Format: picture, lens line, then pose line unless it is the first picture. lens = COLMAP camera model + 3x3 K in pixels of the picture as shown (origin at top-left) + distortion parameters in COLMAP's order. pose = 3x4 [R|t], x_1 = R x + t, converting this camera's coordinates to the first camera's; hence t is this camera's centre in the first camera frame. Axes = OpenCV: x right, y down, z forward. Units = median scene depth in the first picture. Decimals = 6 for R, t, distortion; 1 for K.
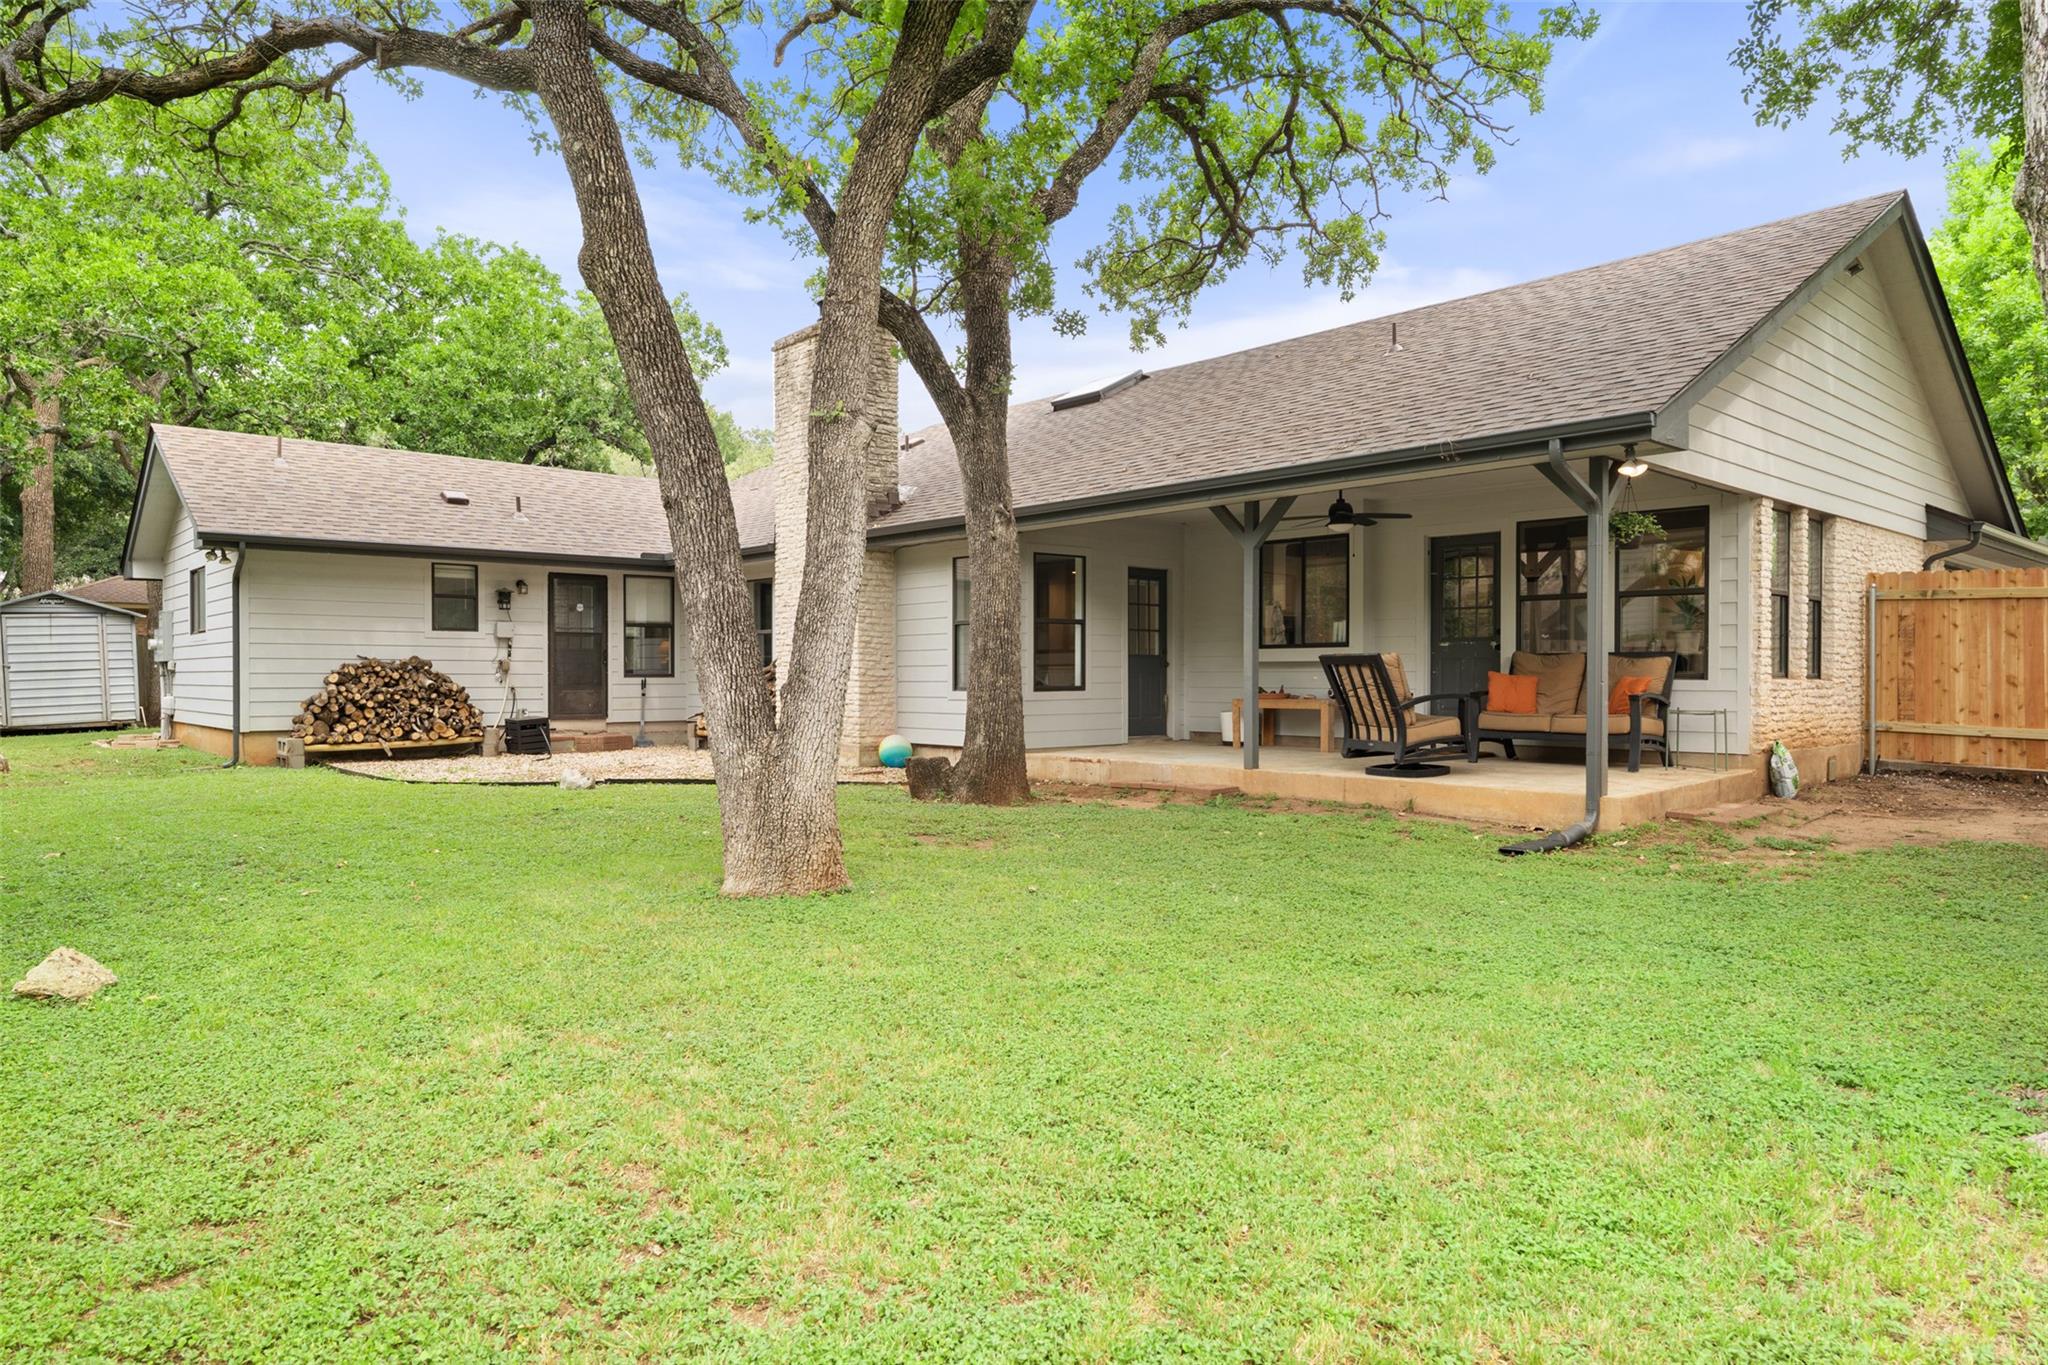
lens RADIAL K [[1222.2, 0, 984.6], [0, 1222.2, 673.9], [0, 0, 1]] dist [0.008965, 0.000034]
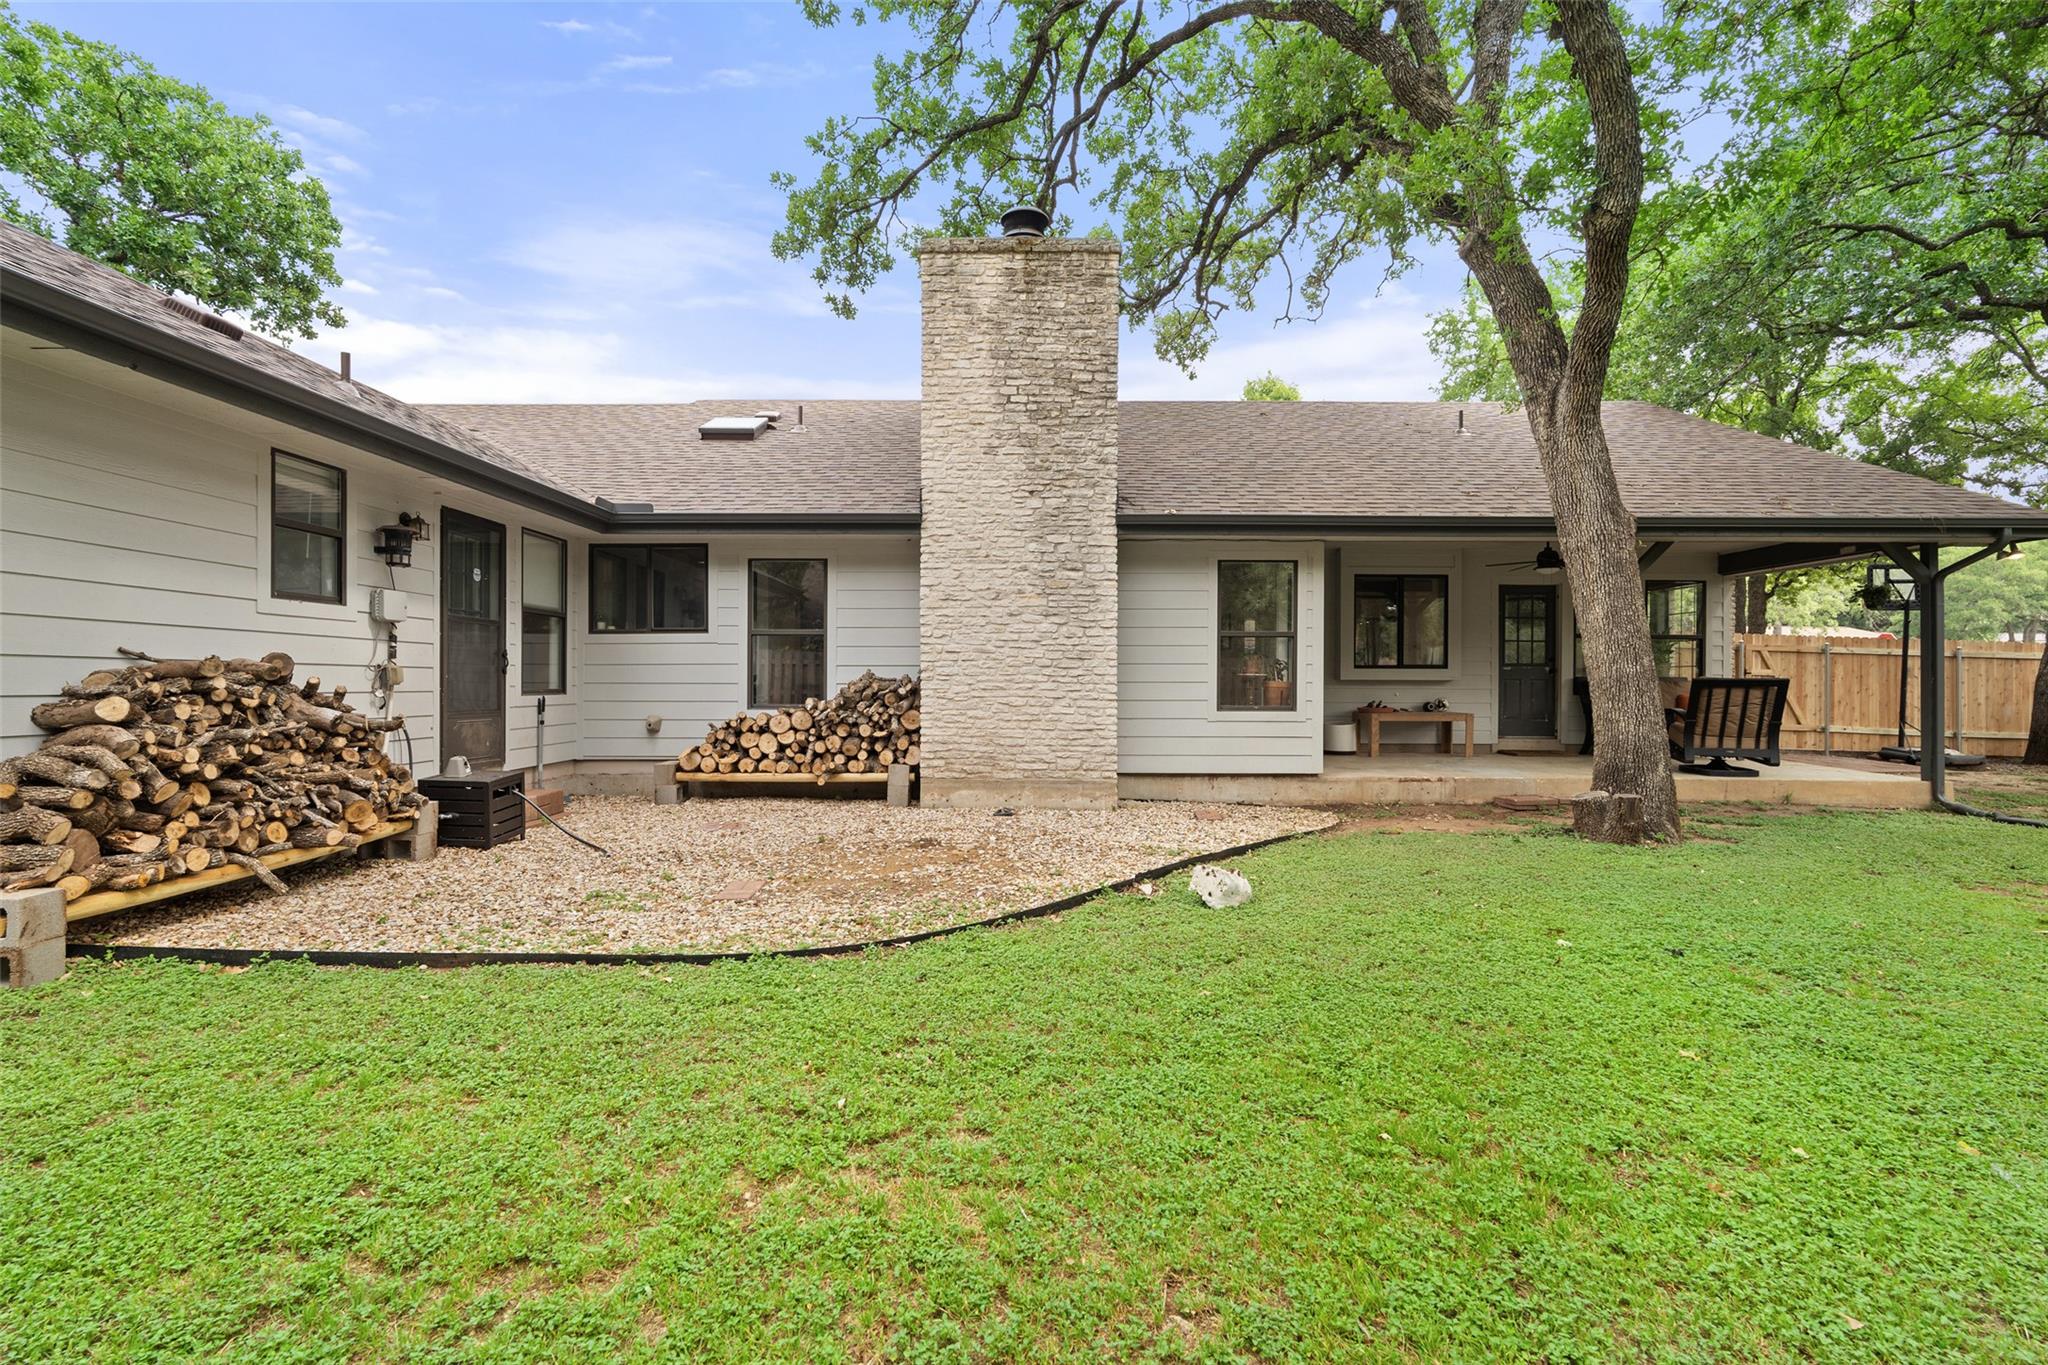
lens RADIAL K [[897.1, 0, 1004.8], [0, 897.1, 679.3], [0, 0, 1]] dist [-0.005553, 0.000623]
pose [[0.665400, 0.004913, 0.746471, -0.540109], [-0.004494, 0.999987, -0.002576, -0.005802], [-0.746473, -0.001641, 0.665413, 0.604770]]
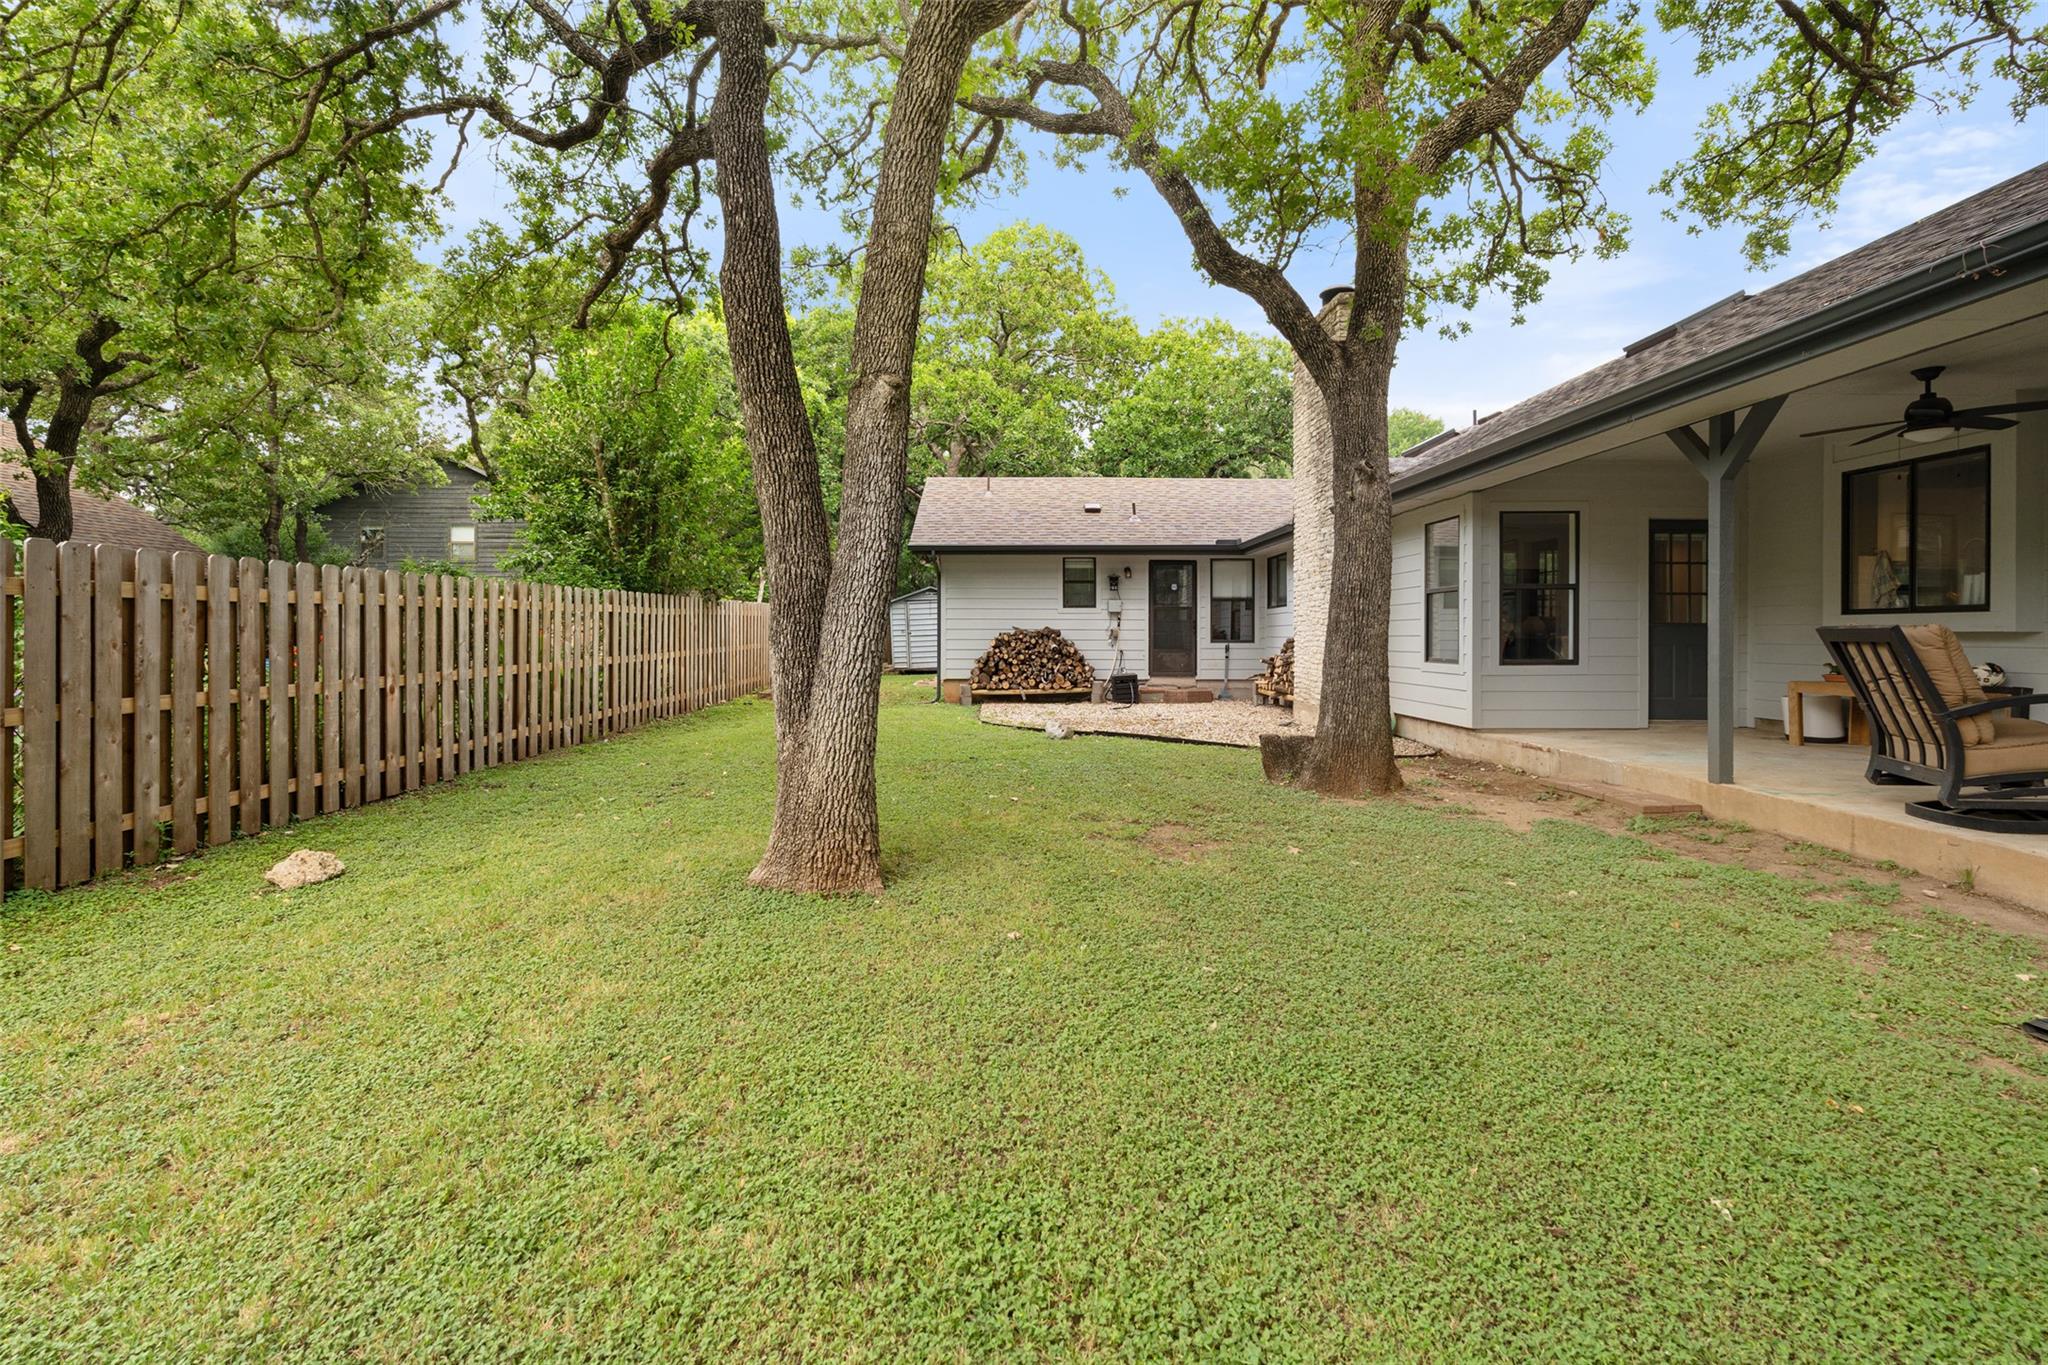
lens RADIAL K [[897.1, 0, 1045.1], [0, 897.1, 633.0], [0, 0, 1]] dist [-0.005553, 0.000623]
pose [[0.771036, 0.000100, -0.636792, 0.171632], [-0.000357, 1.000000, -0.000275, -0.007808], [0.636791, 0.000439, 0.771036, 0.233432]]
